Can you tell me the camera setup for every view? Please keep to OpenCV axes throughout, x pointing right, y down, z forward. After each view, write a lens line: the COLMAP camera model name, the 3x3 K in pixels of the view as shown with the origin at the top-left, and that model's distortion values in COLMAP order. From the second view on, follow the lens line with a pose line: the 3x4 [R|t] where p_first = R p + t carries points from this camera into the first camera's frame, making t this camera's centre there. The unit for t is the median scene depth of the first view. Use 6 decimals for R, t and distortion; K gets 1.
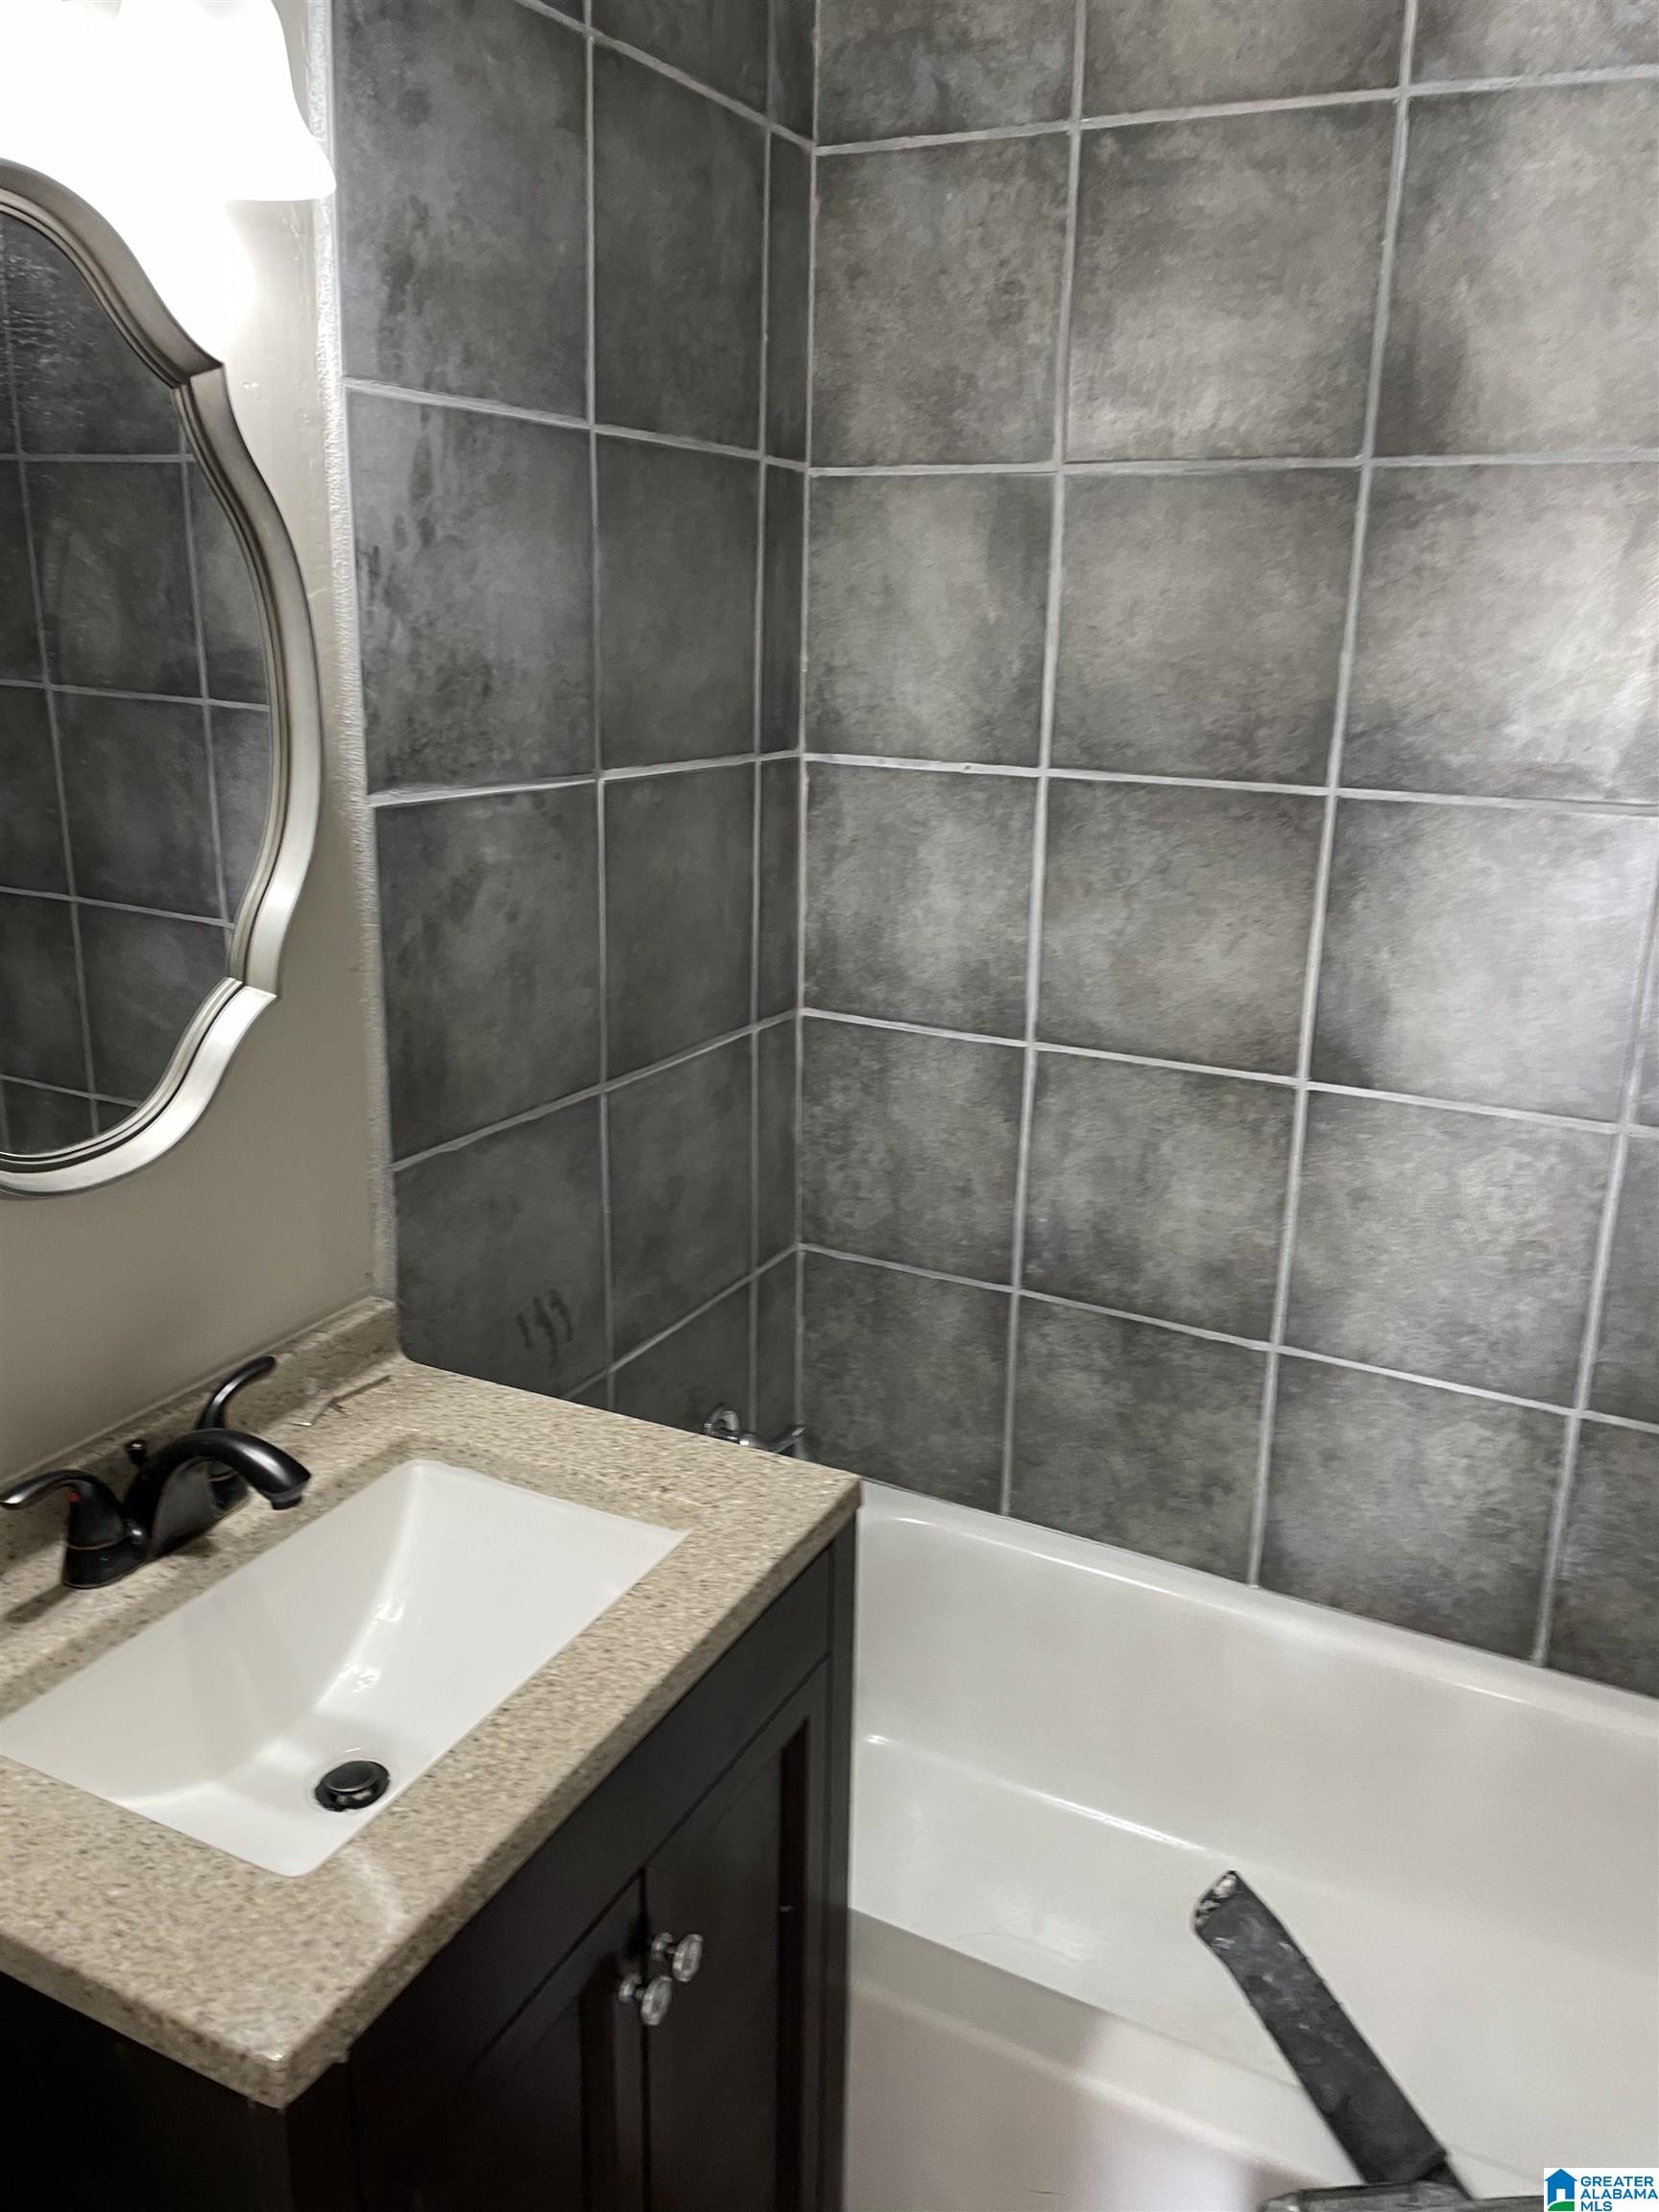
lens RADIAL K [[1693.6, 0, 848.2], [0, 1693.6, 1089.5], [0, 0, 1]] dist [0.104920, -0.132403]
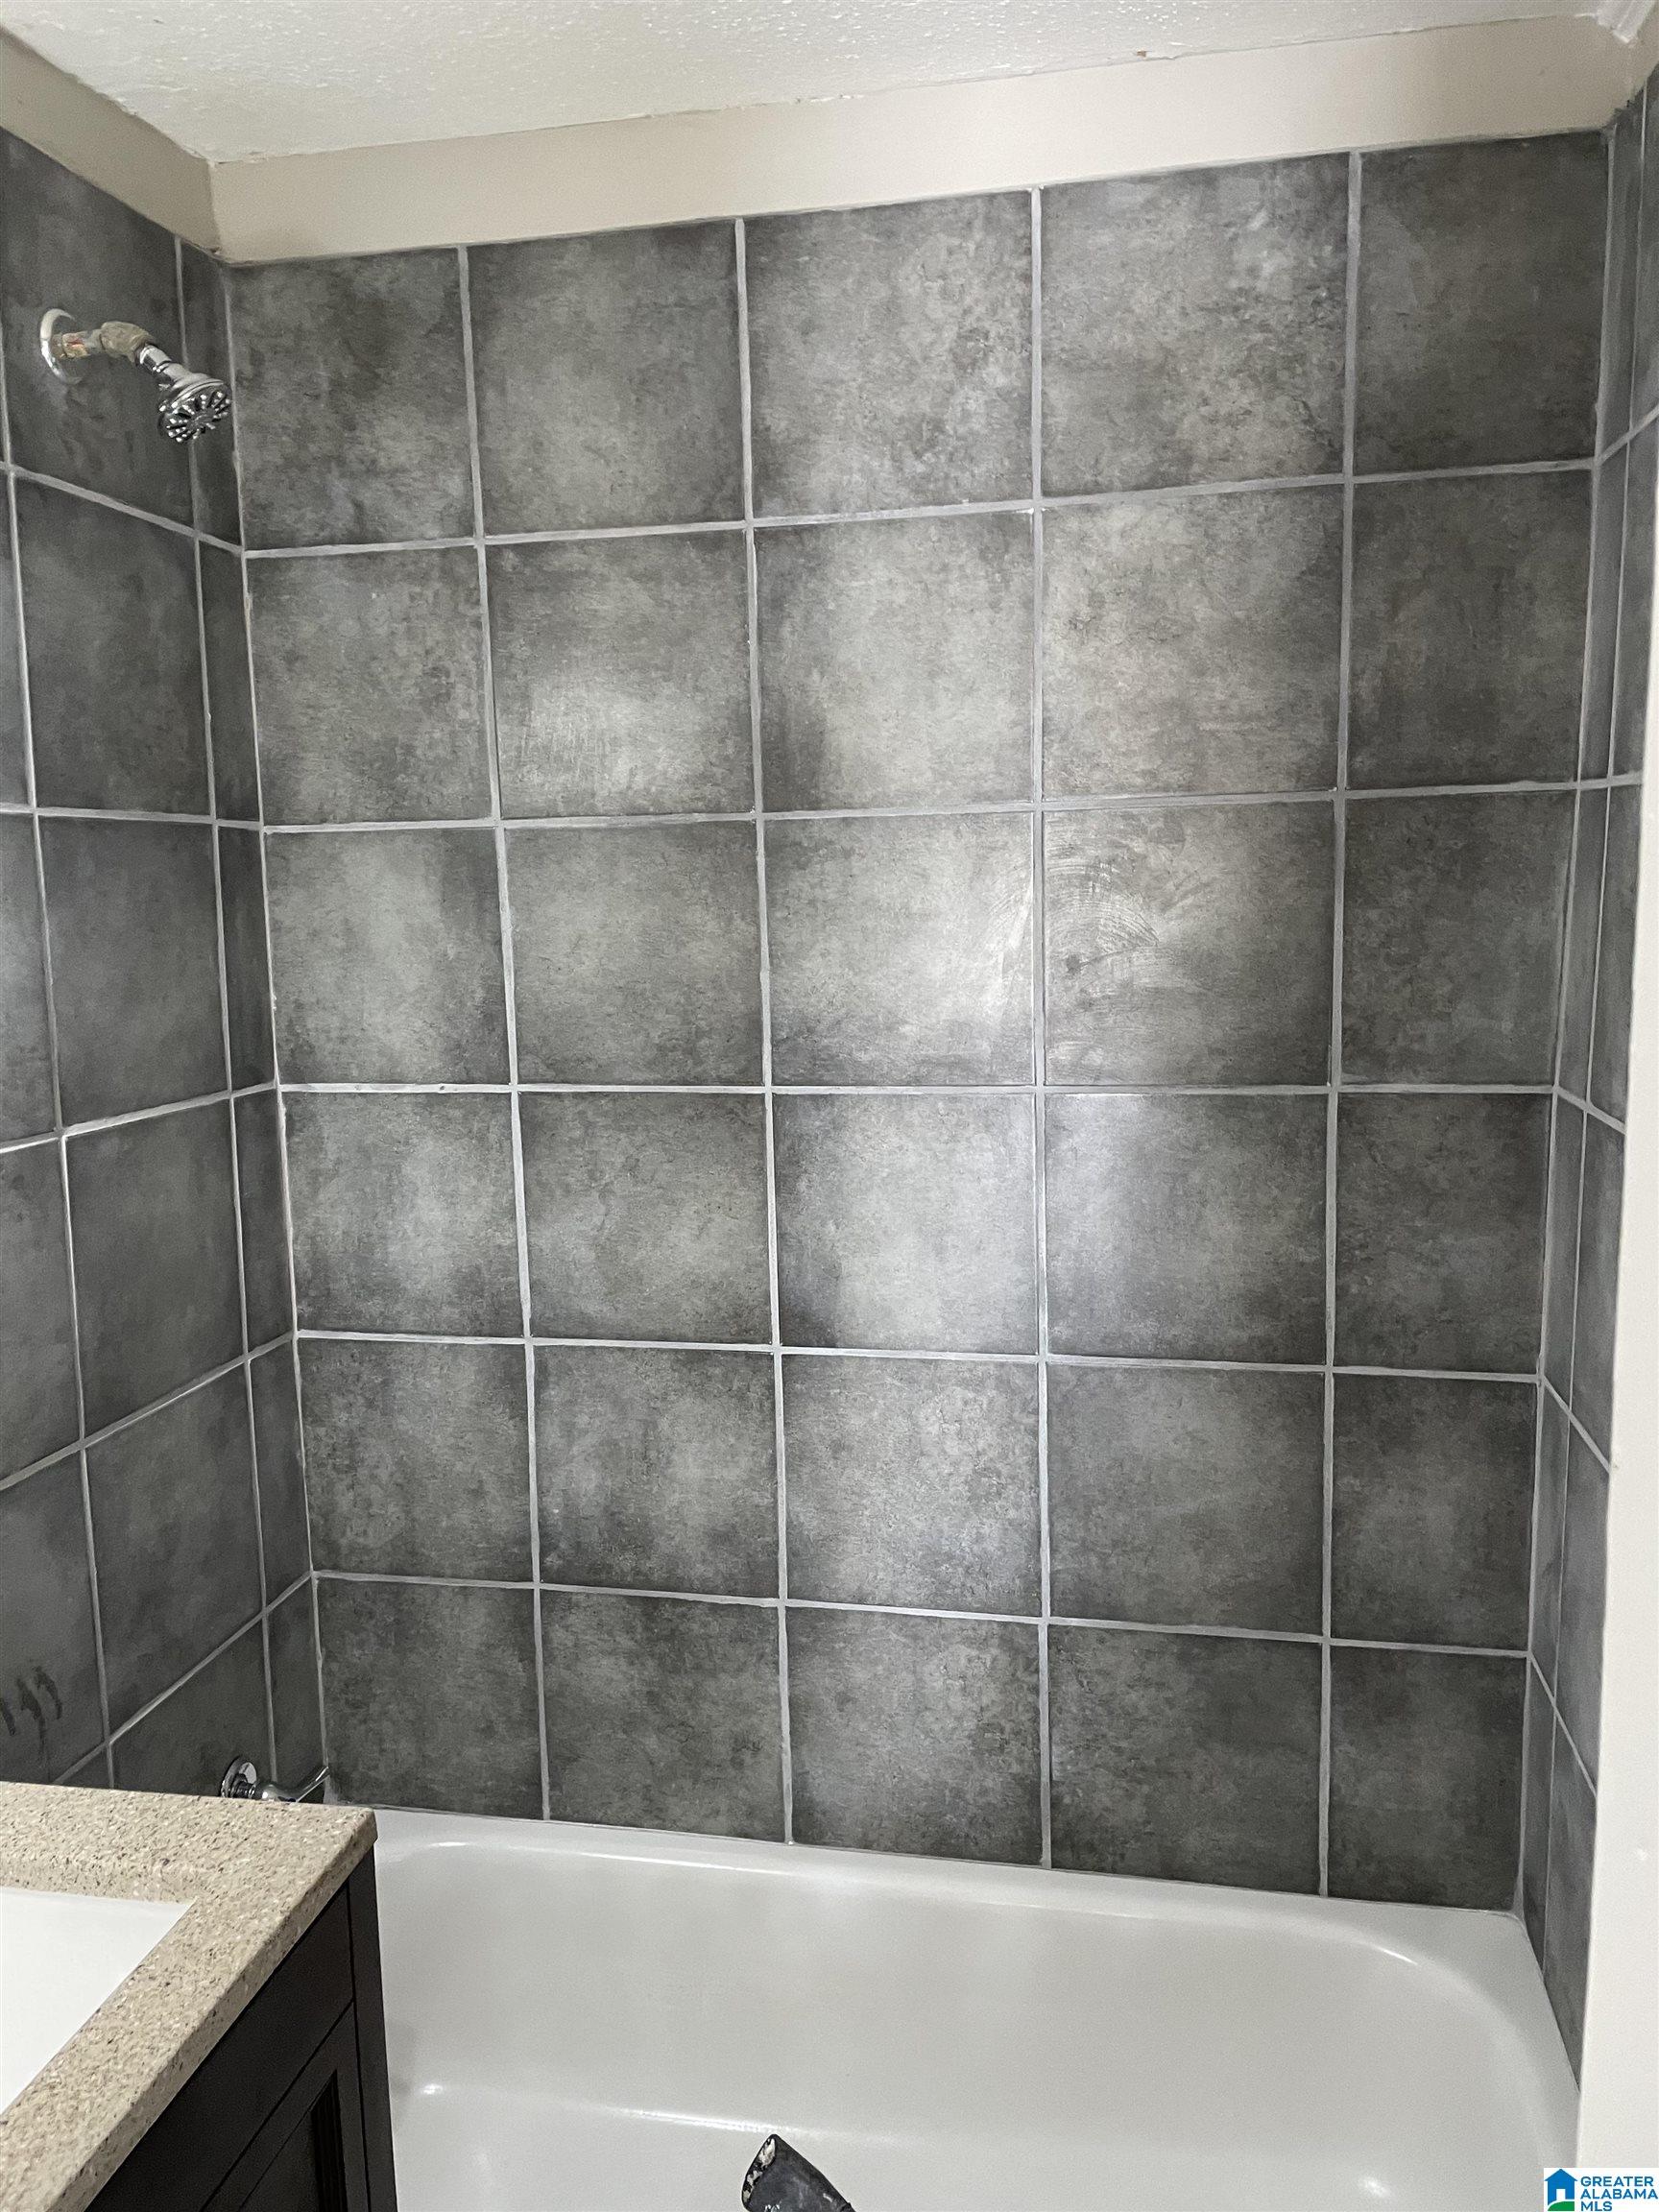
lens RADIAL K [[1693.6, 0, 810.1], [0, 1693.6, 1089.2], [0, 0, 1]] dist [0.104920, -0.132403]
pose [[0.963931, -0.080150, 0.253797, 0.025122], [0.118062, 0.983392, -0.137846, -0.016646], [-0.238534, 0.162838, 0.957385, -0.086927]]
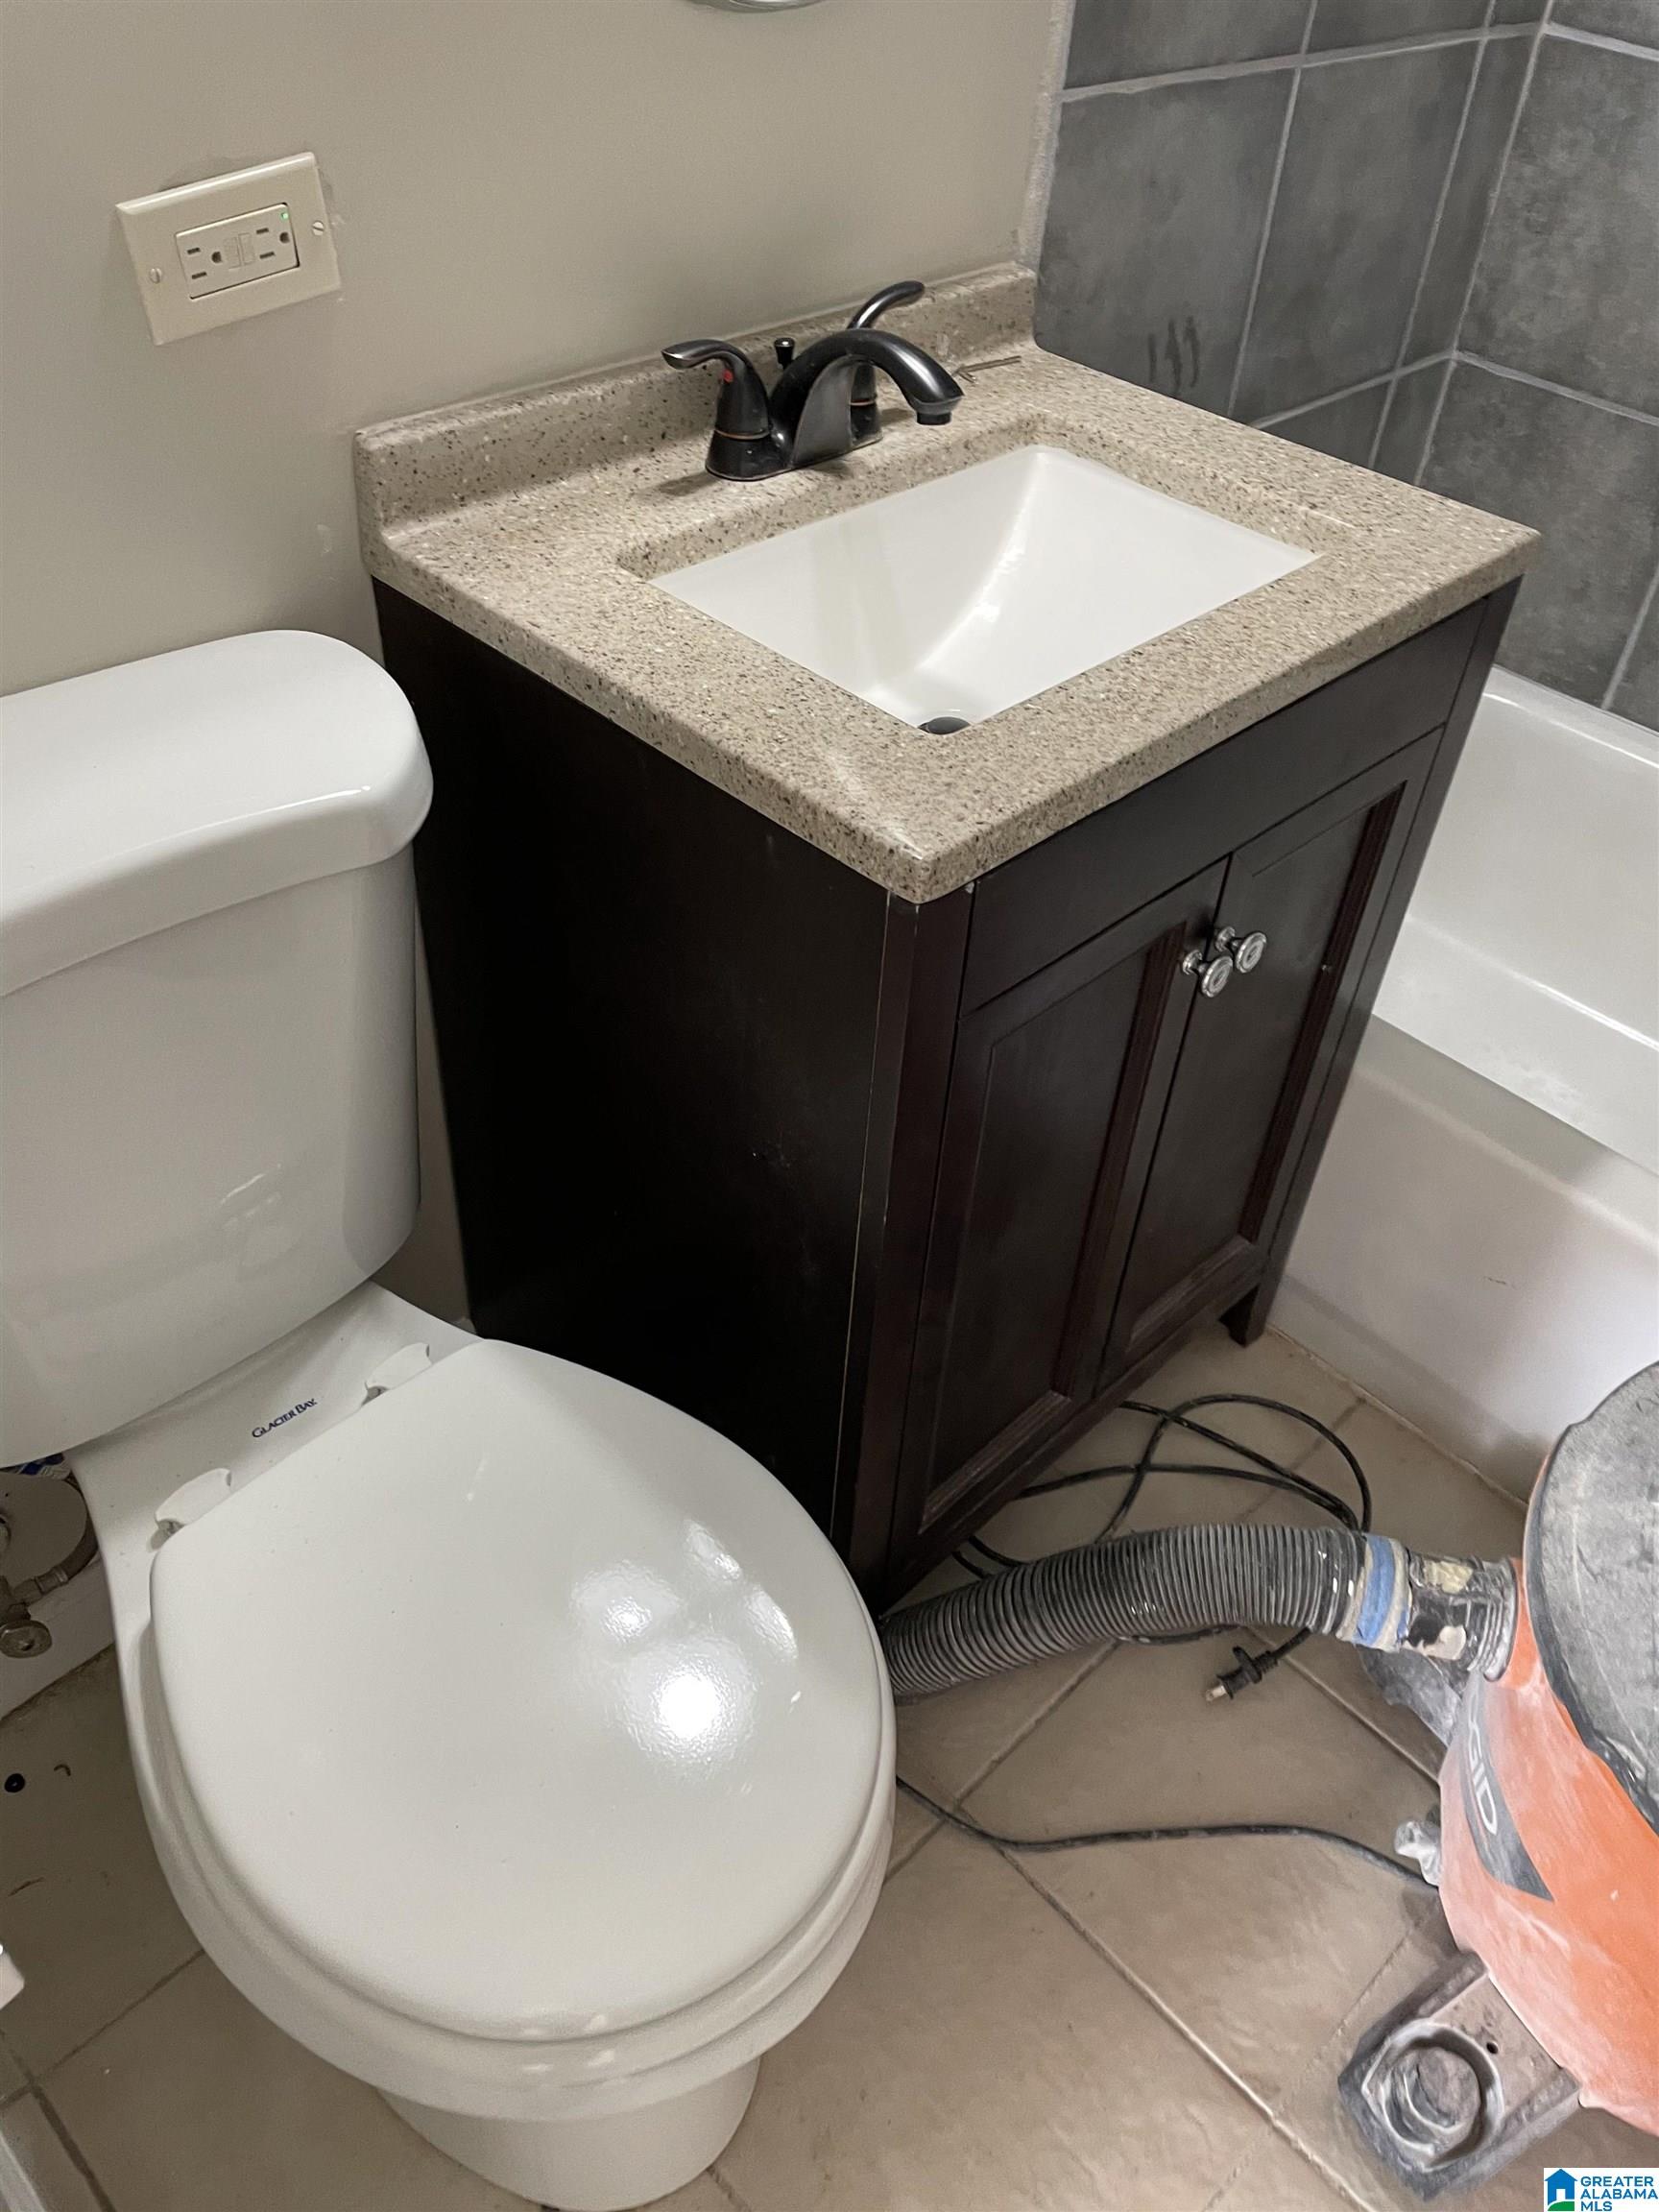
lens RADIAL K [[1693.6, 0, 846.9], [0, 1693.6, 1107.3], [0, 0, 1]] dist [0.104920, -0.132403]
pose [[0.947183, 0.241439, -0.211071, -0.056279], [-0.129558, 0.890161, 0.436839, 0.117811], [0.293357, -0.386421, 0.874426, 0.009697]]
